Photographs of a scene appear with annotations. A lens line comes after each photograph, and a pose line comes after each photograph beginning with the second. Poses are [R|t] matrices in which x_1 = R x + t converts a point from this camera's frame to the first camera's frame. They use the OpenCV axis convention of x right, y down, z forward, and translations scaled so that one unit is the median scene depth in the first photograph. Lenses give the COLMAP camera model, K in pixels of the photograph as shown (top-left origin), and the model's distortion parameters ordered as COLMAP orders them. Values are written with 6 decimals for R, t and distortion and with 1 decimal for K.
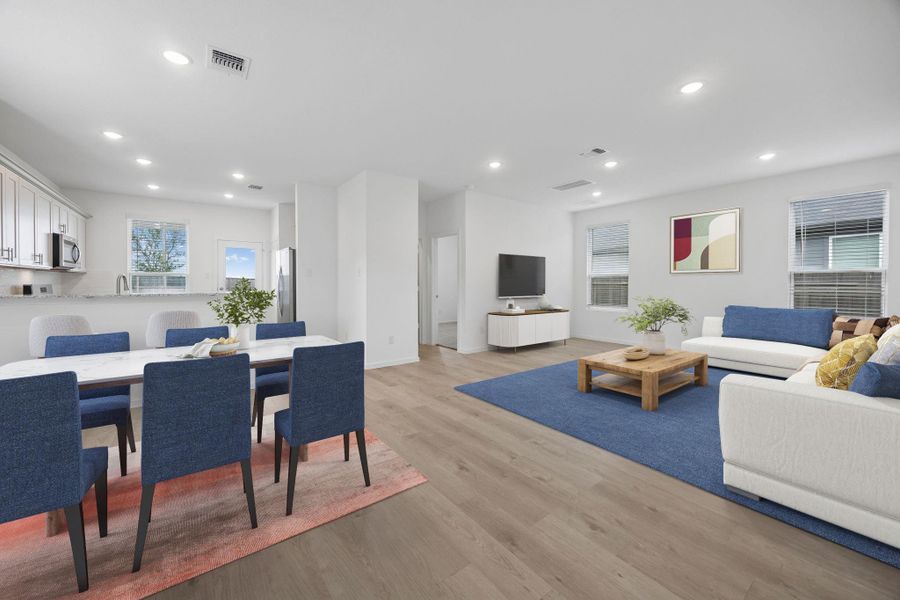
lens RADIAL K [[341.0, 0, 448.2], [0, 341.0, 283.4], [0, 0, 1]] dist [-0.000009, 0.000002]
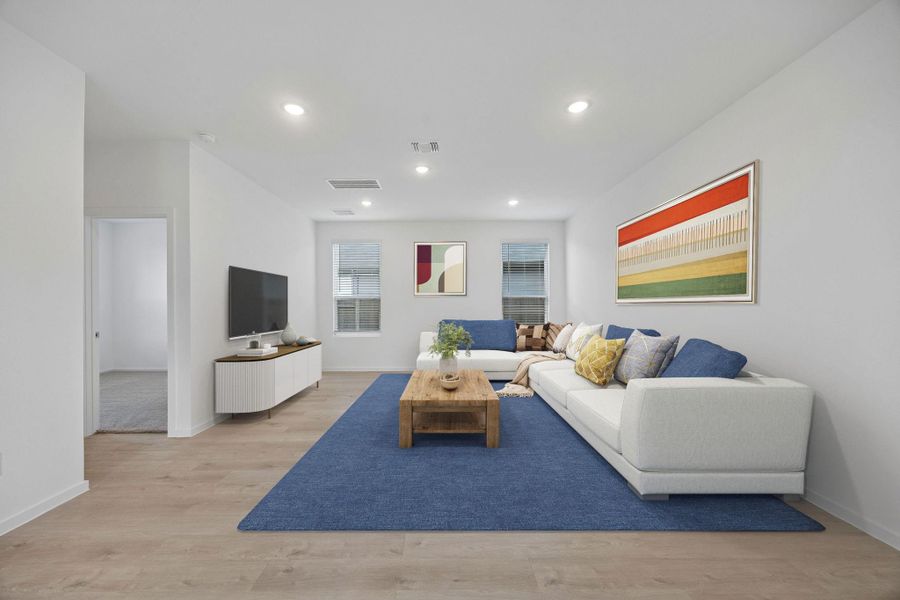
lens RADIAL K [[338.9, 0, 445.0], [0, 338.9, 297.9], [0, 0, 1]] dist [-0.001467, -0.000115]
pose [[0.590962, 0.003993, 0.806689, -0.136214], [0.011772, 0.999839, -0.013573, -0.008734], [-0.806613, 0.017518, 0.590820, 0.333413]]
